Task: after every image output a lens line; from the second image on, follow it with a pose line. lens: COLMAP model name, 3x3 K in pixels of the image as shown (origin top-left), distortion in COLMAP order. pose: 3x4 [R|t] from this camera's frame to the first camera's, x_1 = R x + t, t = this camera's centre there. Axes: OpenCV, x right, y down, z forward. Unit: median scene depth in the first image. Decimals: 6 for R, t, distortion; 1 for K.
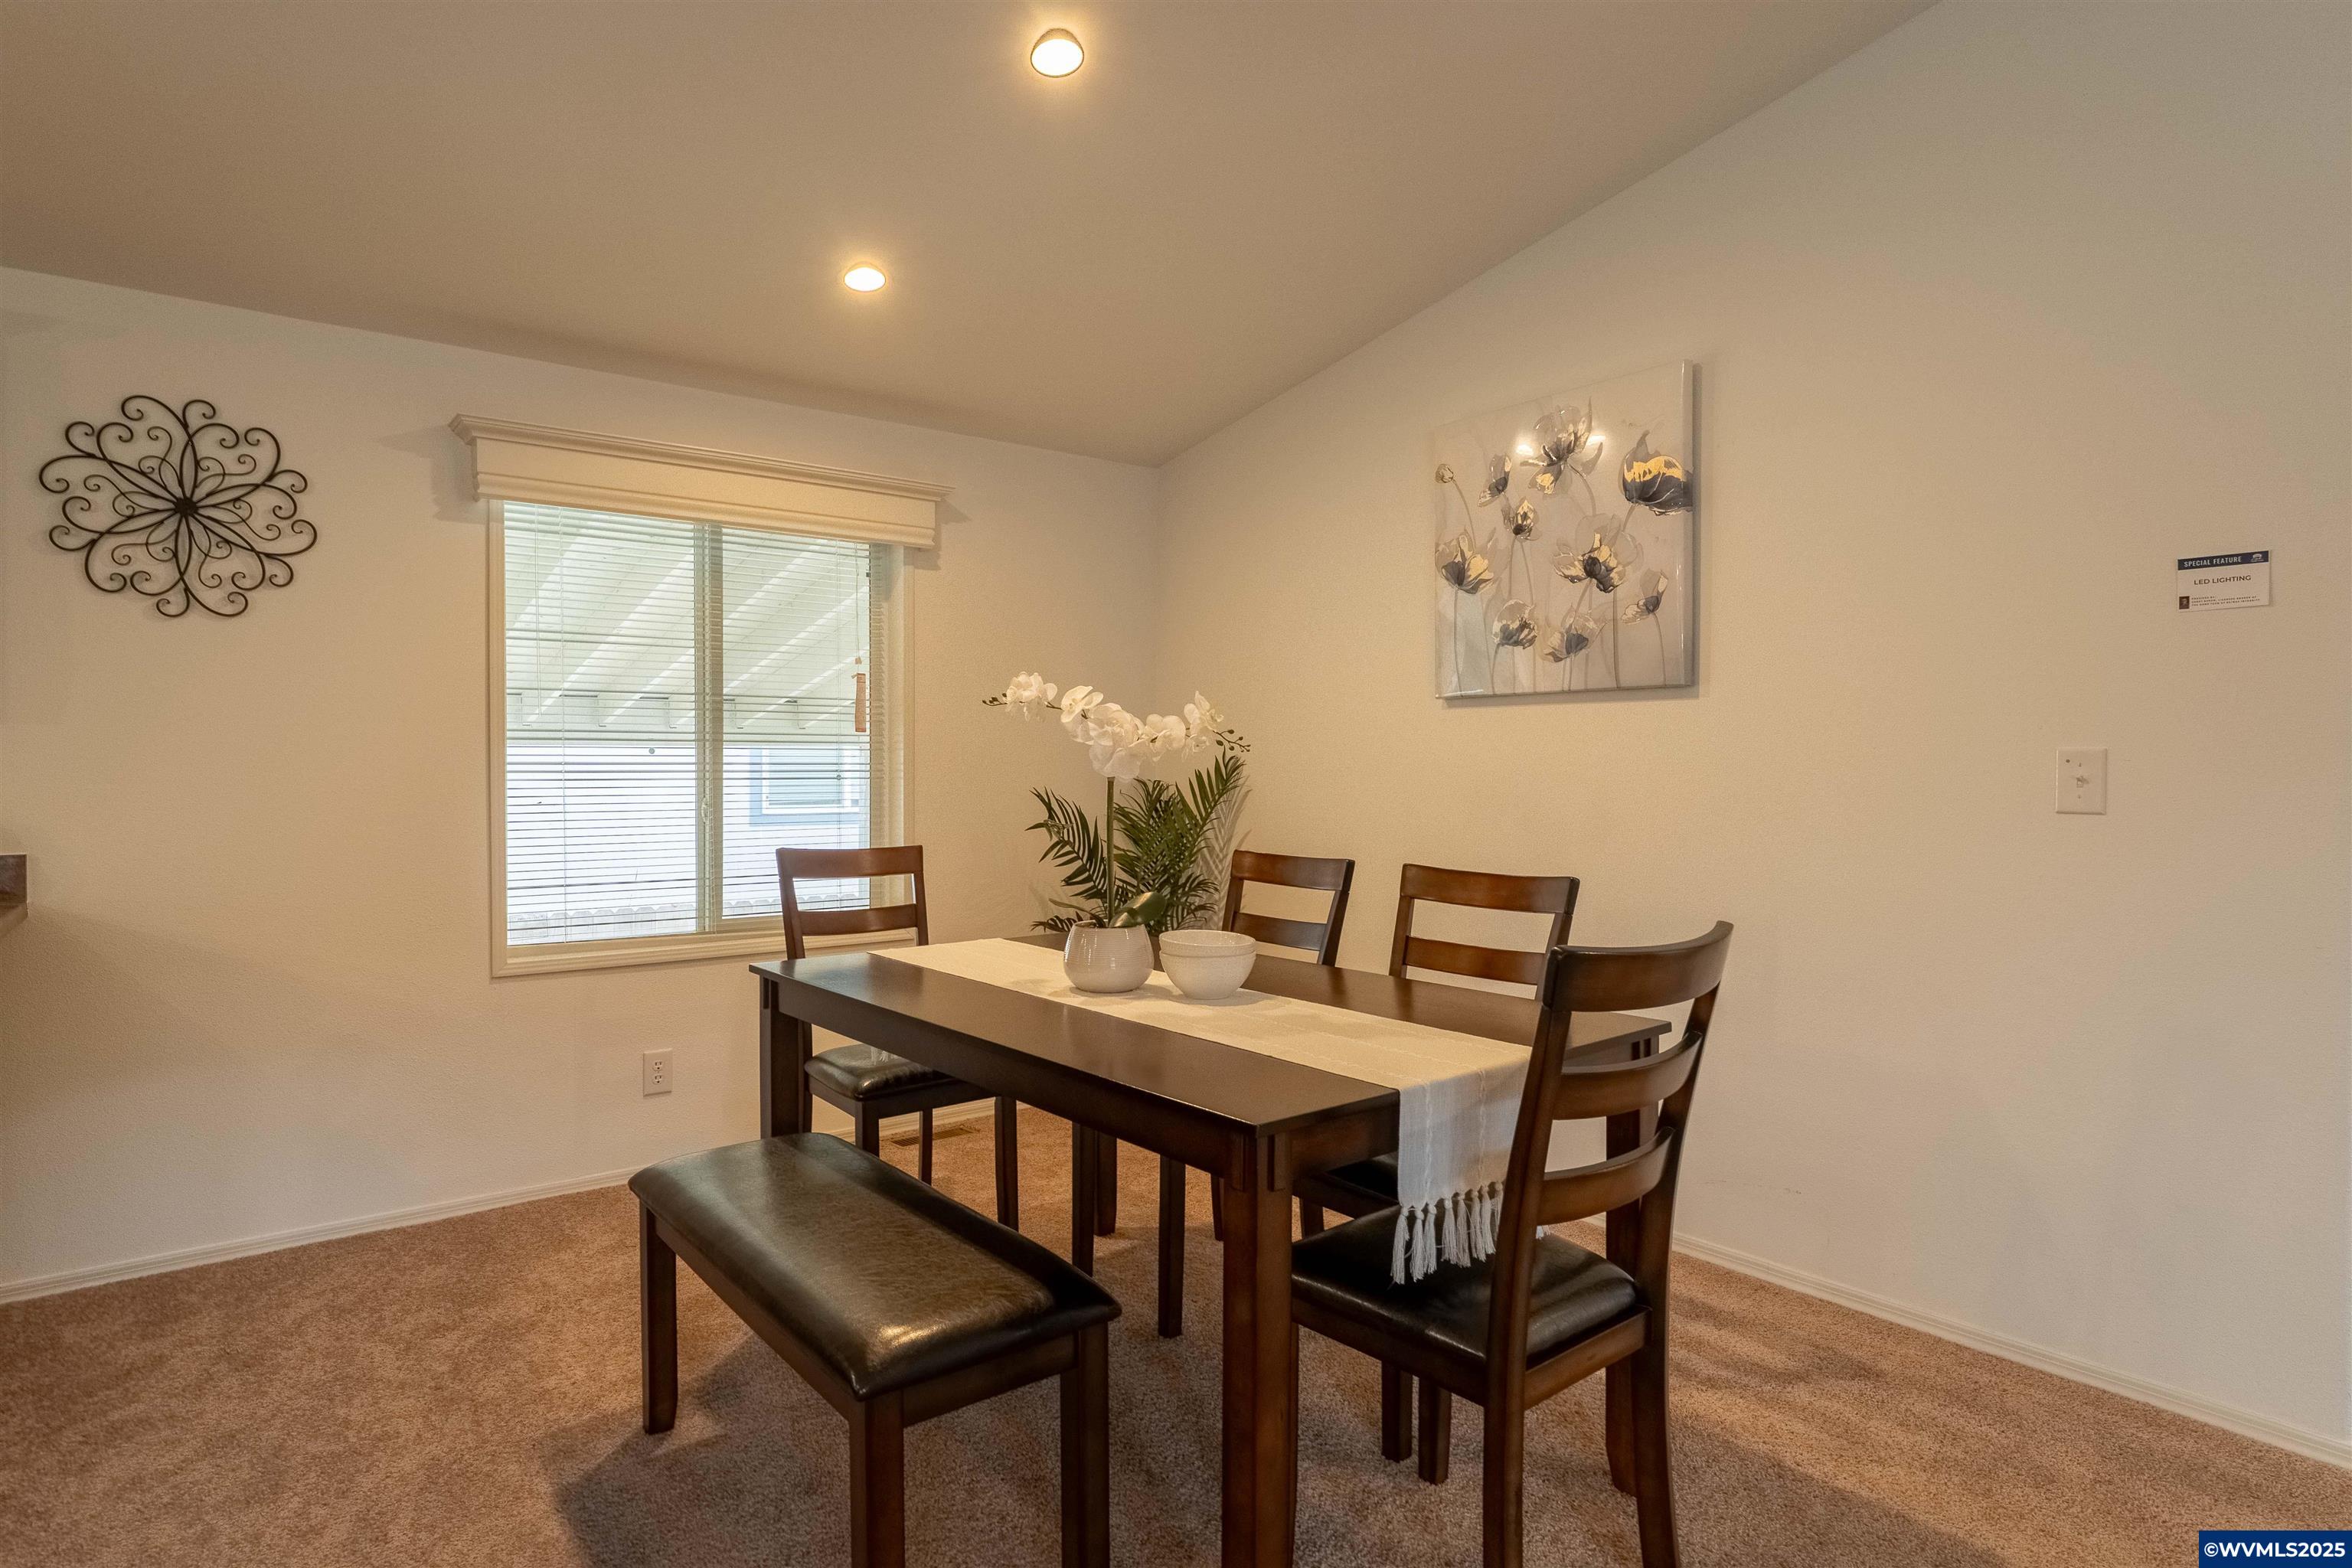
lens RADIAL K [[1270.7, 0, 1179.0], [0, 1270.7, 787.1], [0, 0, 1]] dist [0.002168, -0.000585]
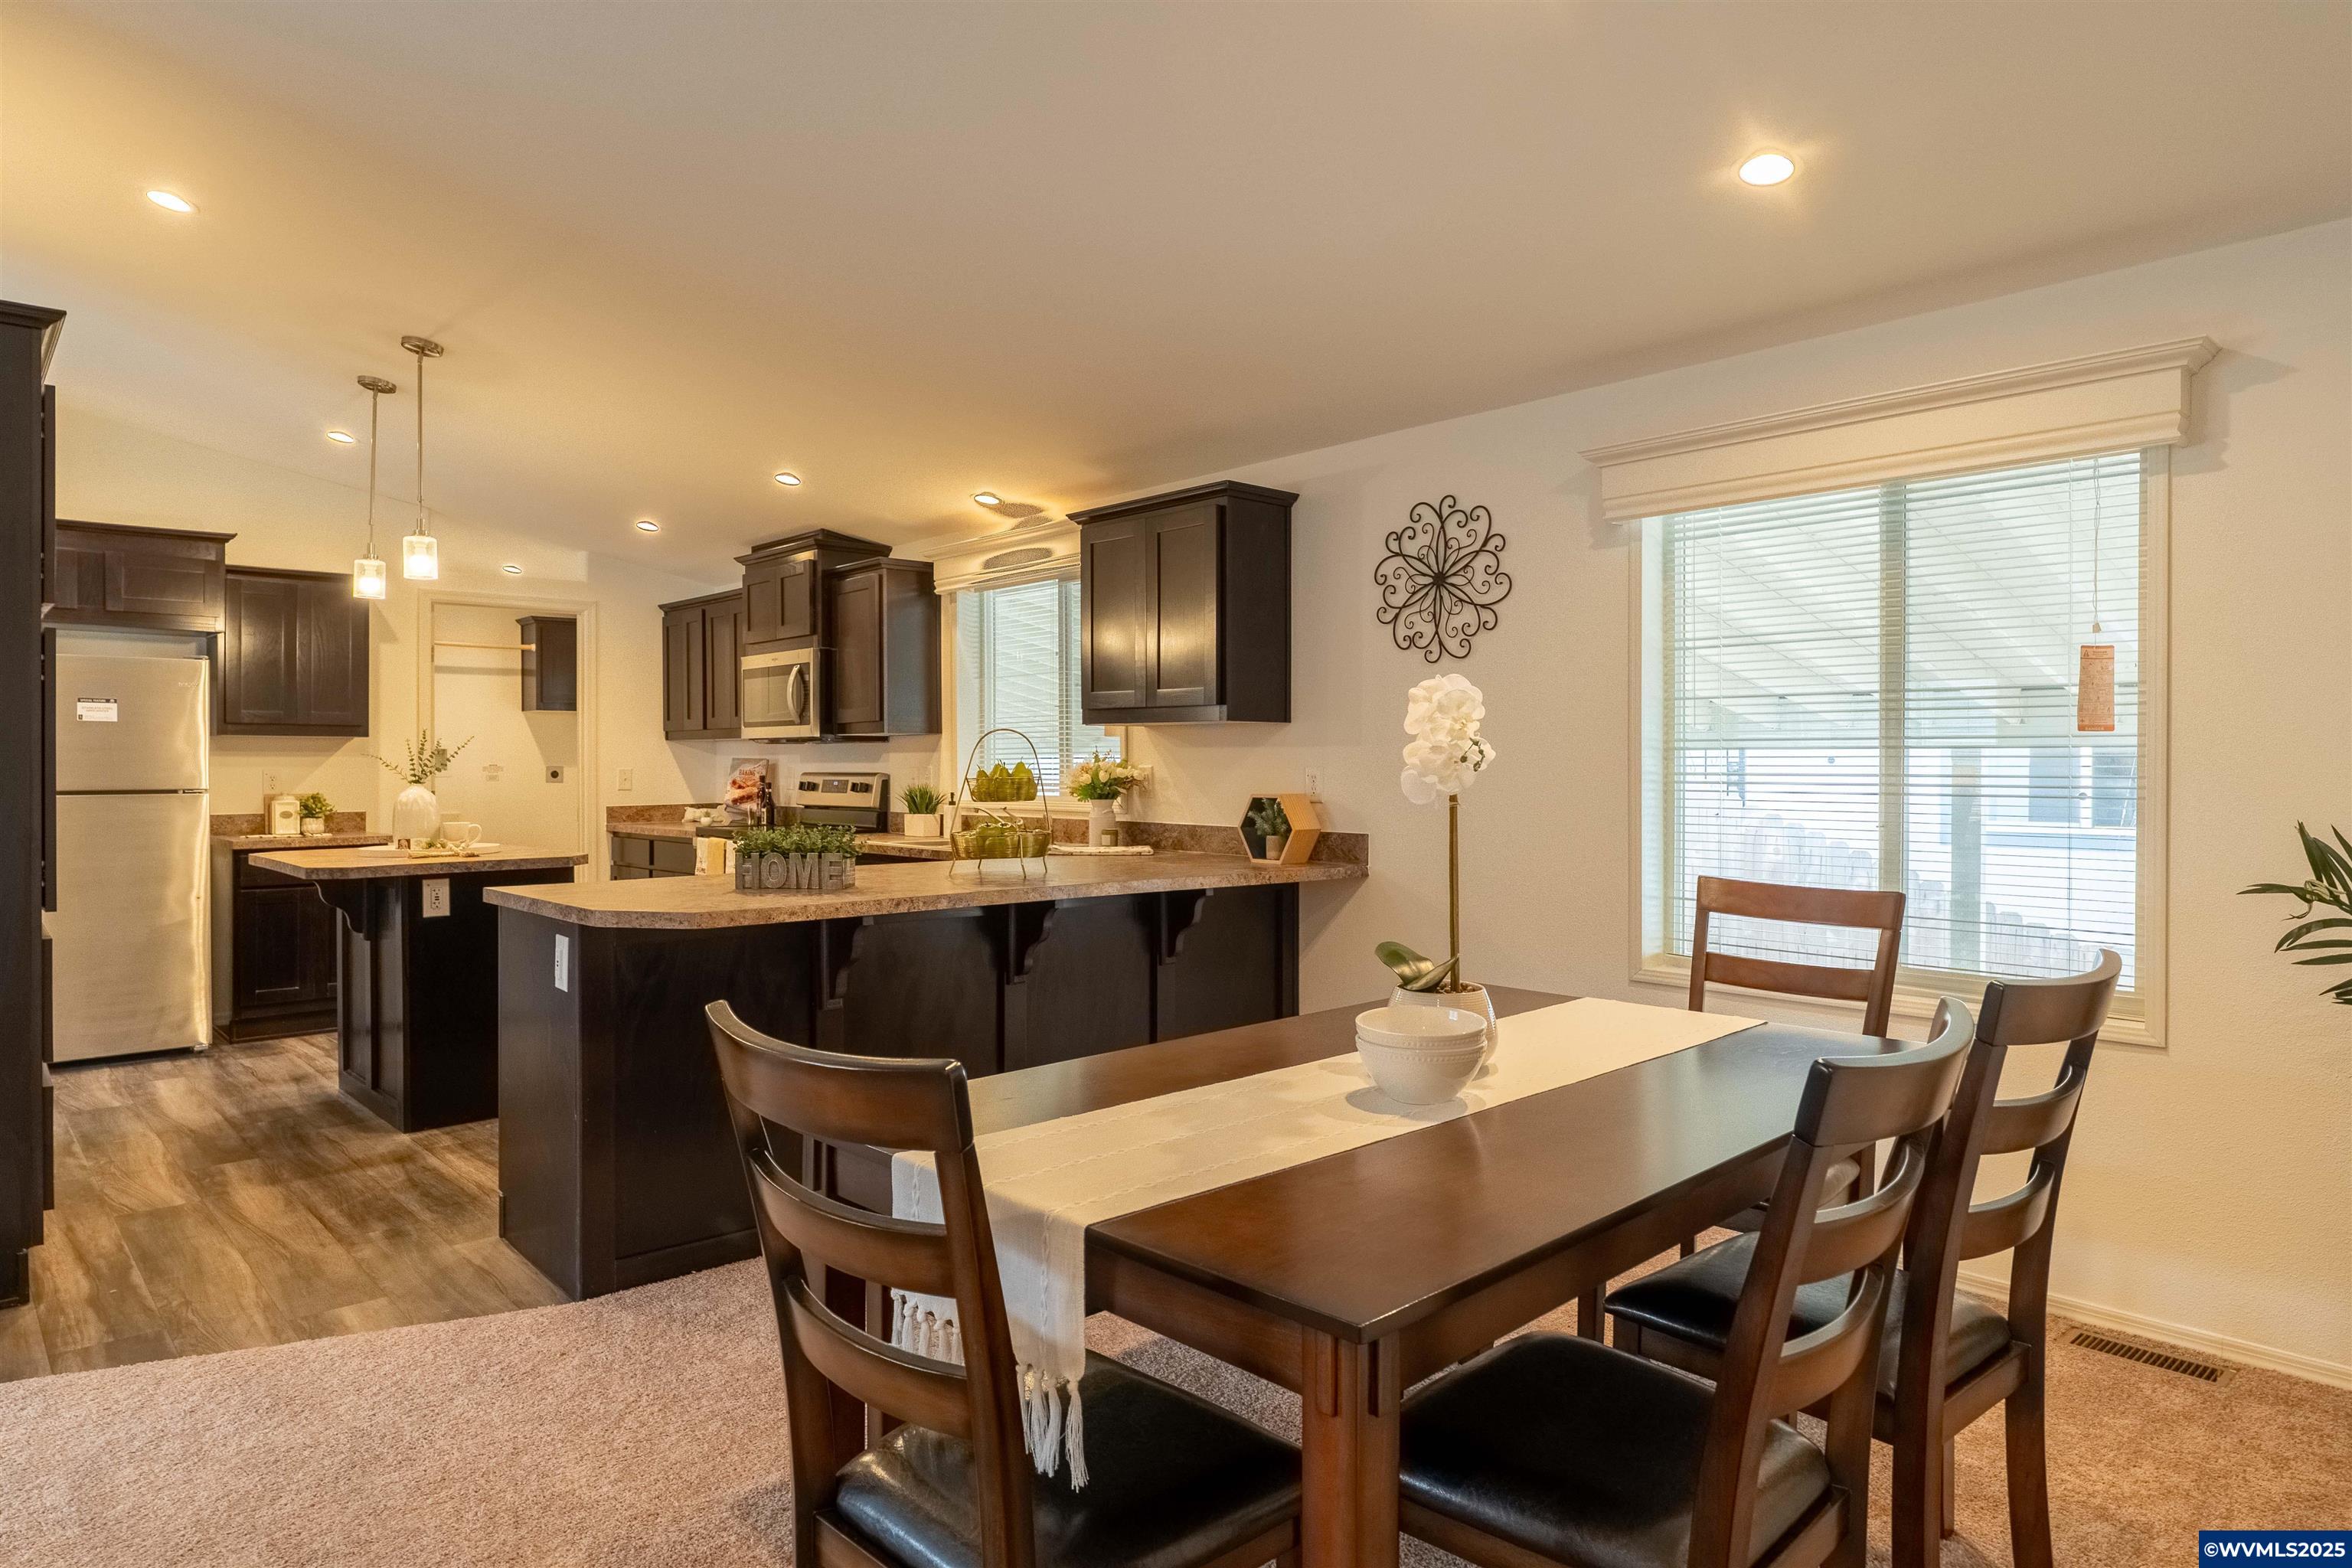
lens RADIAL K [[1386.0, 0, 1160.0], [0, 1386.0, 775.4], [0, 0, 1]] dist [-0.006478, 0.001387]
pose [[0.068054, 0.011191, -0.997619, 0.610292], [-0.018738, 0.999775, 0.009937, -0.022862], [0.997506, 0.018017, 0.068248, 0.582917]]
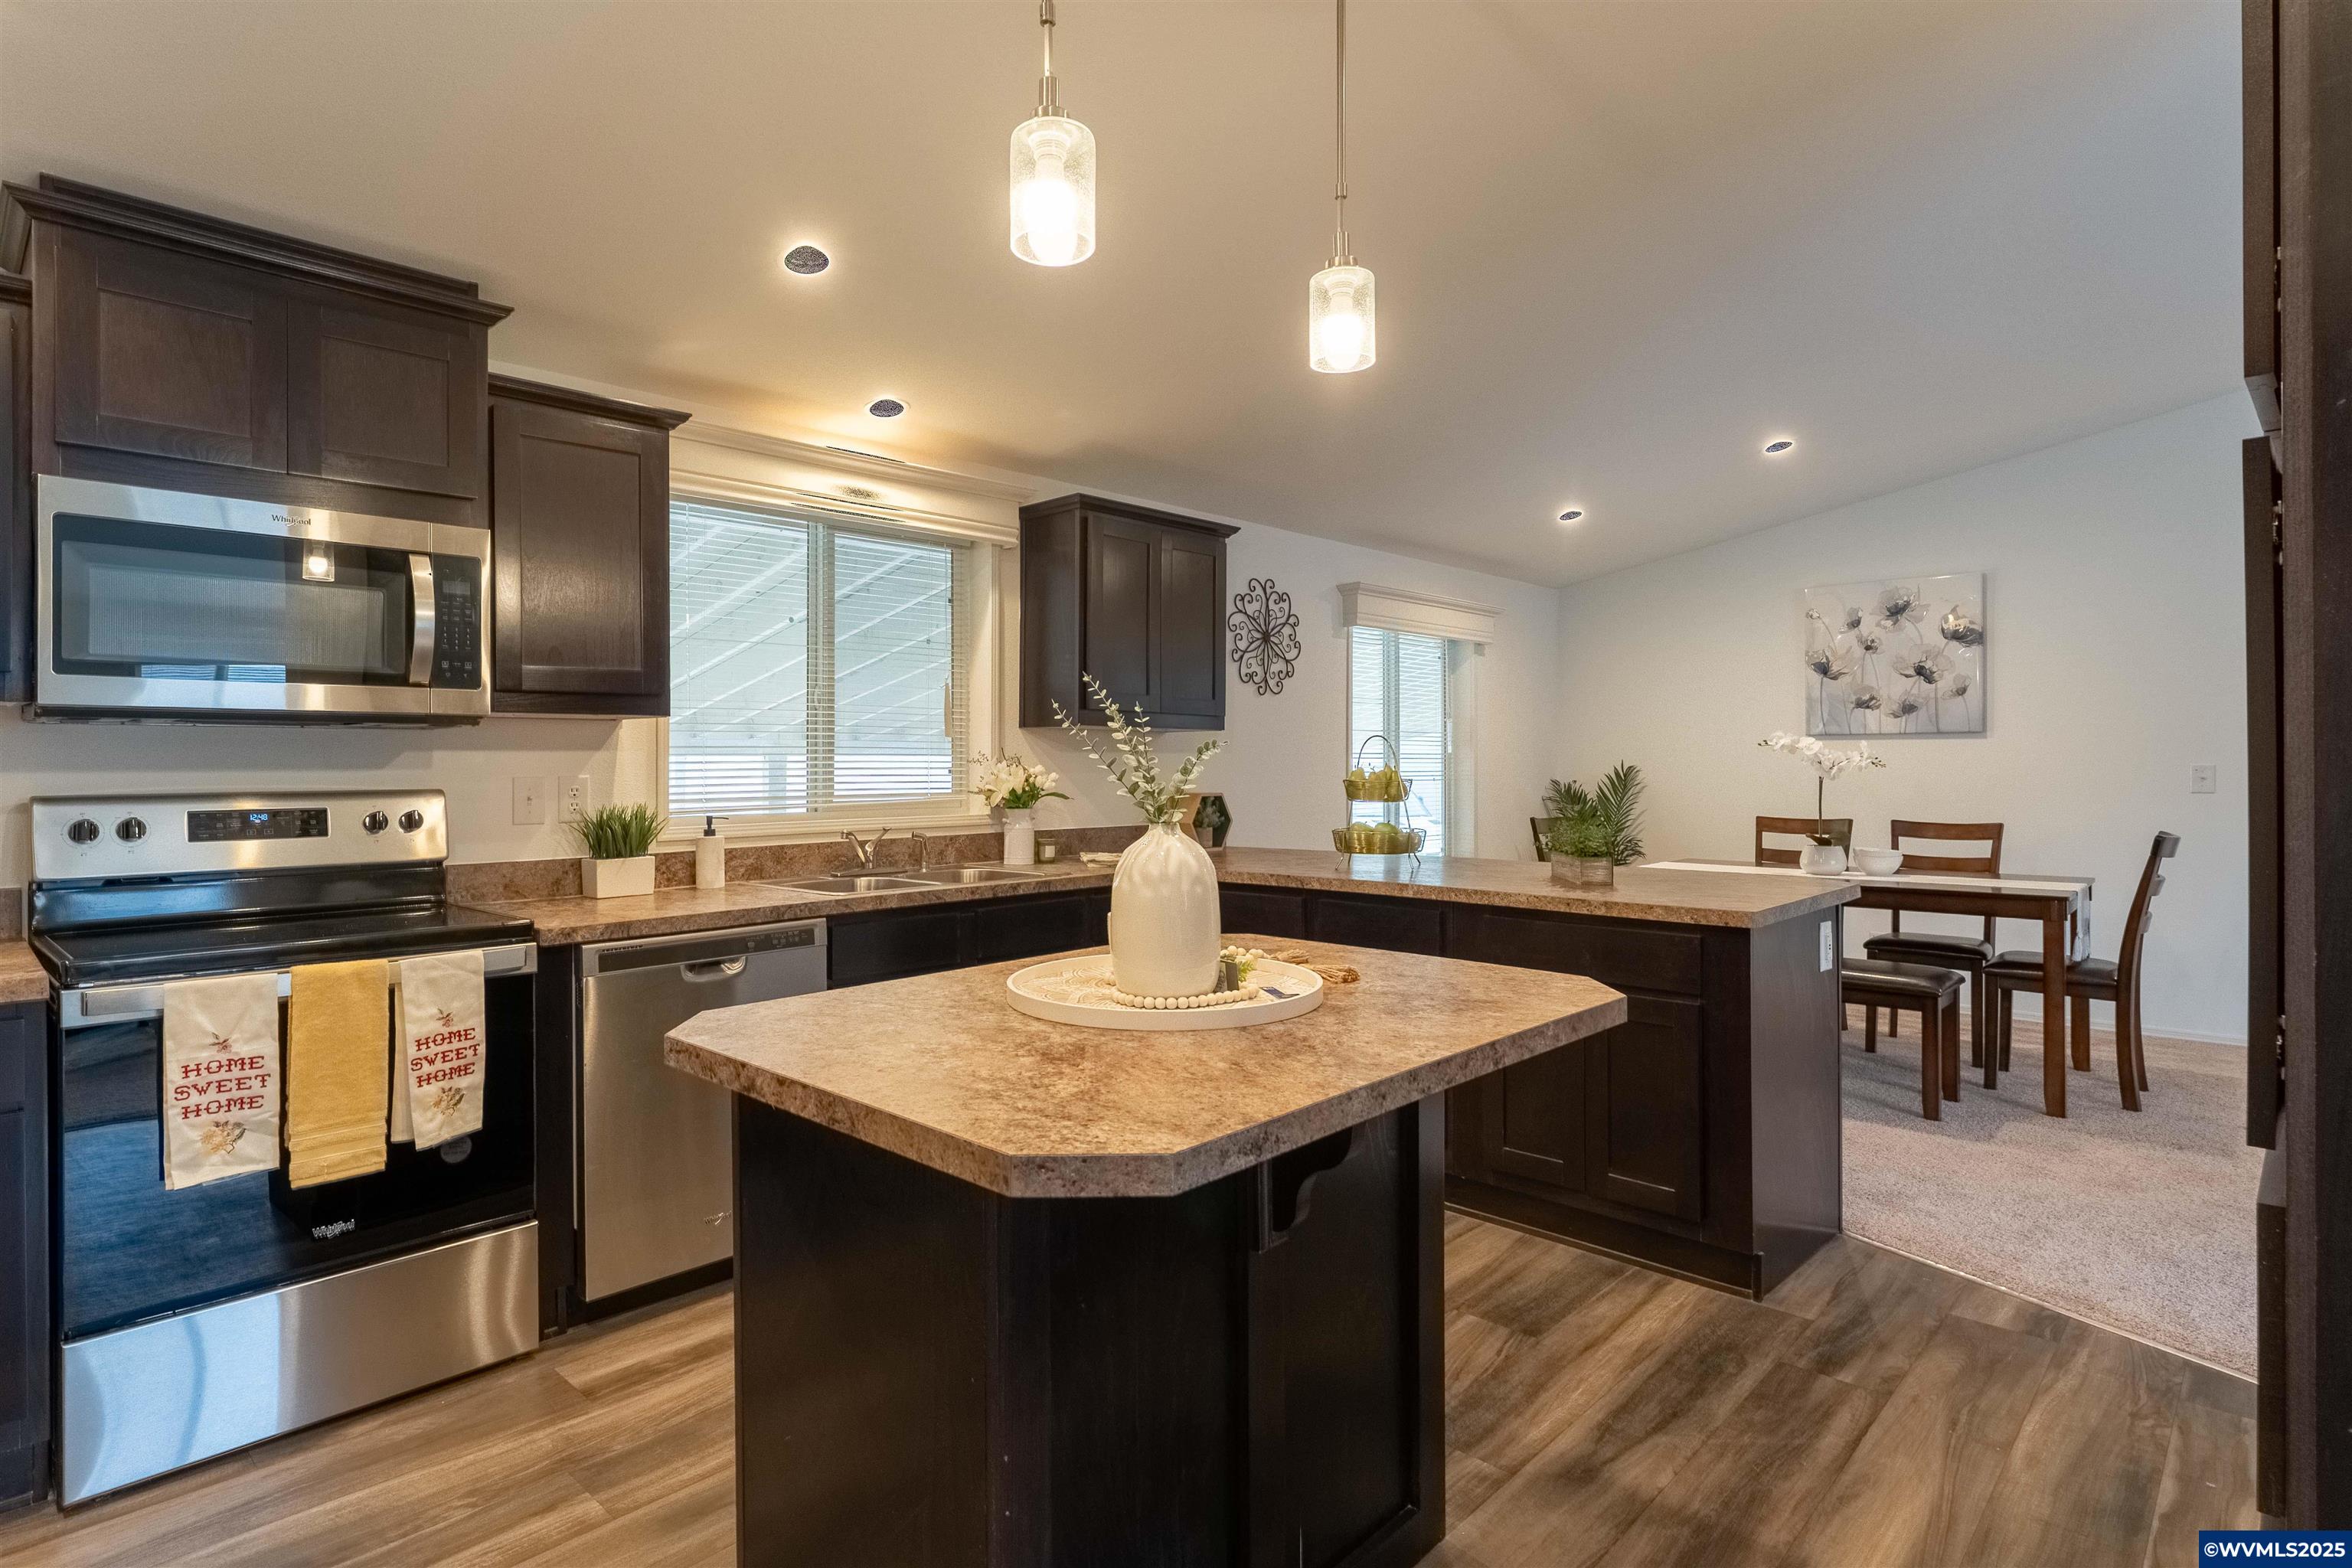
lens RADIAL K [[1195.5, 0, 1154.0], [0, 1195.5, 764.3], [0, 0, 1]] dist [-0.002611, -0.001046]
pose [[0.992057, -0.001551, 0.125777, -1.108329], [0.004048, 0.999800, -0.019600, 0.002557], [-0.125722, 0.019953, 0.991865, -0.690536]]
